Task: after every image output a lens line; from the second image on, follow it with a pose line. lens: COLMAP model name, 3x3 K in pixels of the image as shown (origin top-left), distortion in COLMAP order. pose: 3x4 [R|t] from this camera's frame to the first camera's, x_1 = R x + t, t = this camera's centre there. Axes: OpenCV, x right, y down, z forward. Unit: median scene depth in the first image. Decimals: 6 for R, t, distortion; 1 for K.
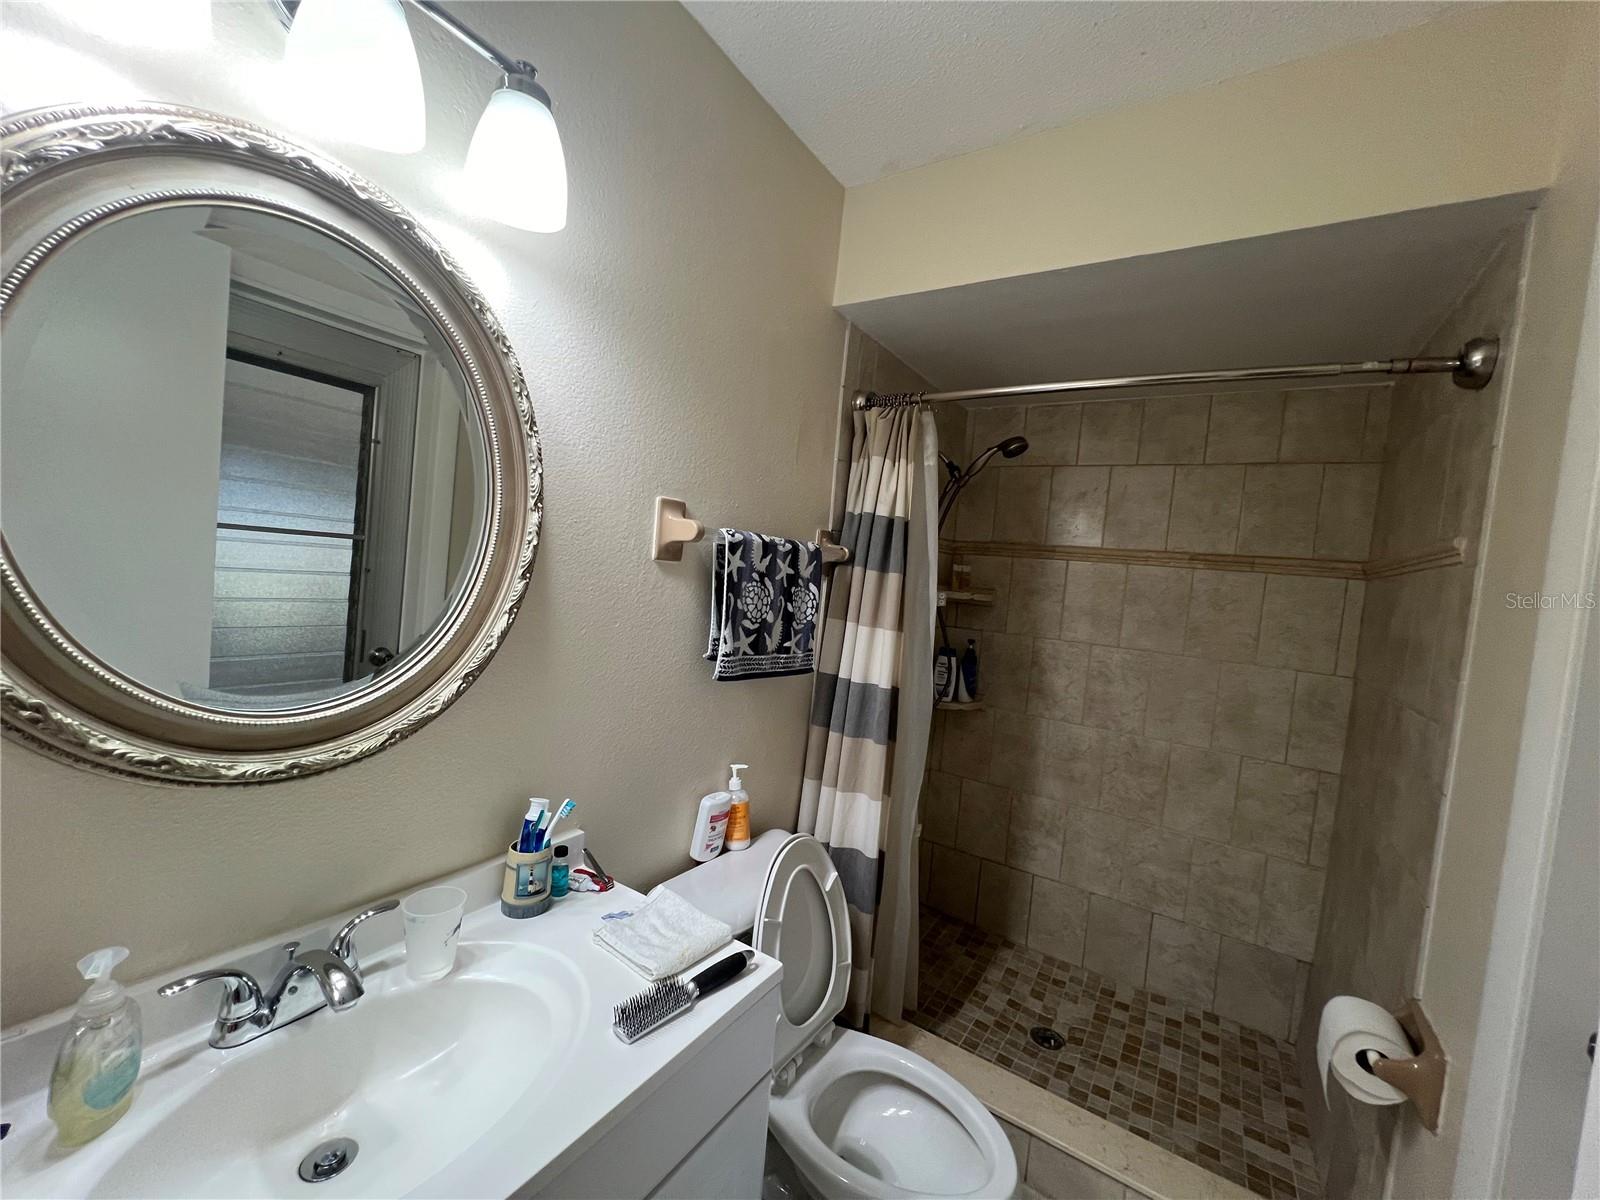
lens RADIAL K [[643.1, 0, 802.1], [0, 643.1, 602.9], [0, 0, 1]] dist [-0.004274, 0.000690]
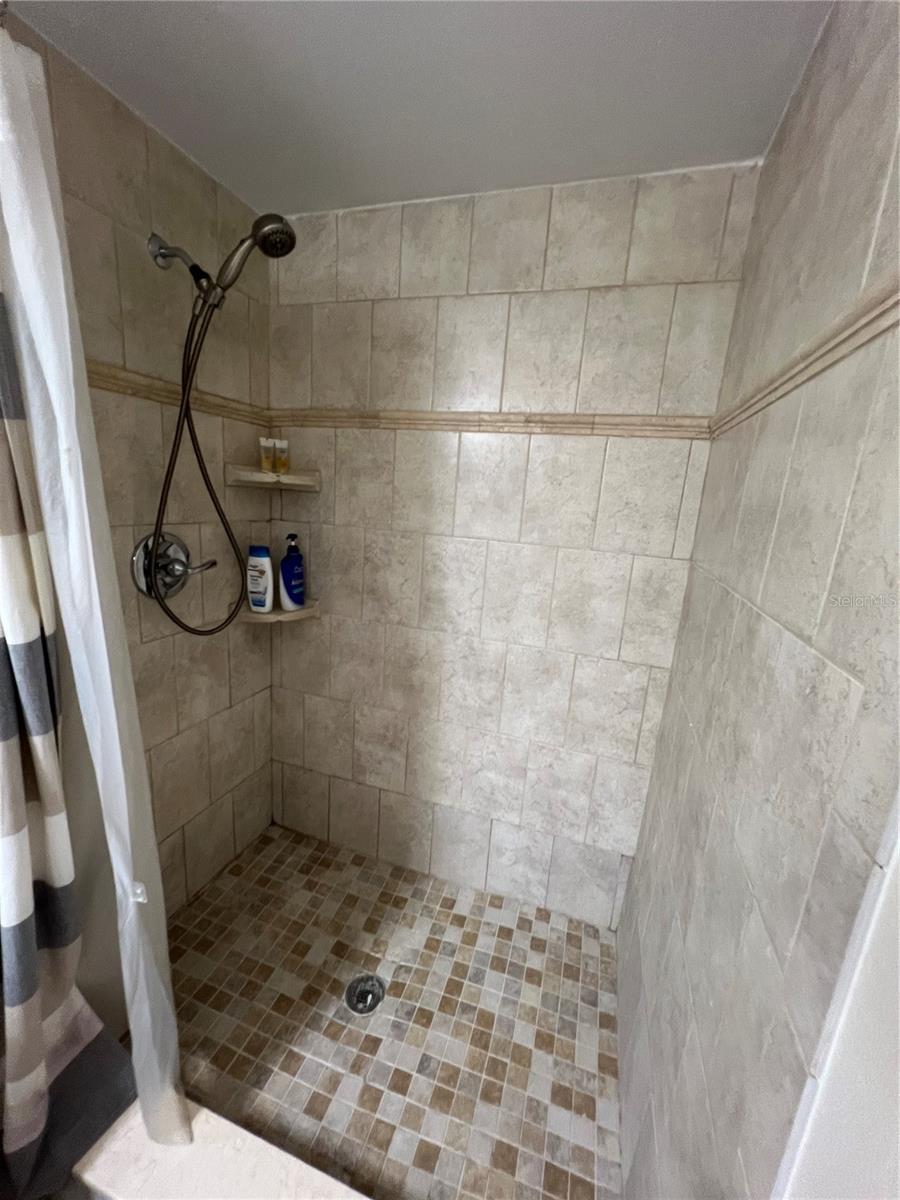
lens RADIAL K [[478.4, 0, 450.8], [0, 478.4, 600.5], [0, 0, 1]] dist [-0.000048, -0.000523]
pose [[0.965272, -0.077678, 0.249432, 0.361458], [0.029523, 0.981091, 0.191282, 0.035496], [-0.259574, -0.177275, 0.949313, 0.434986]]
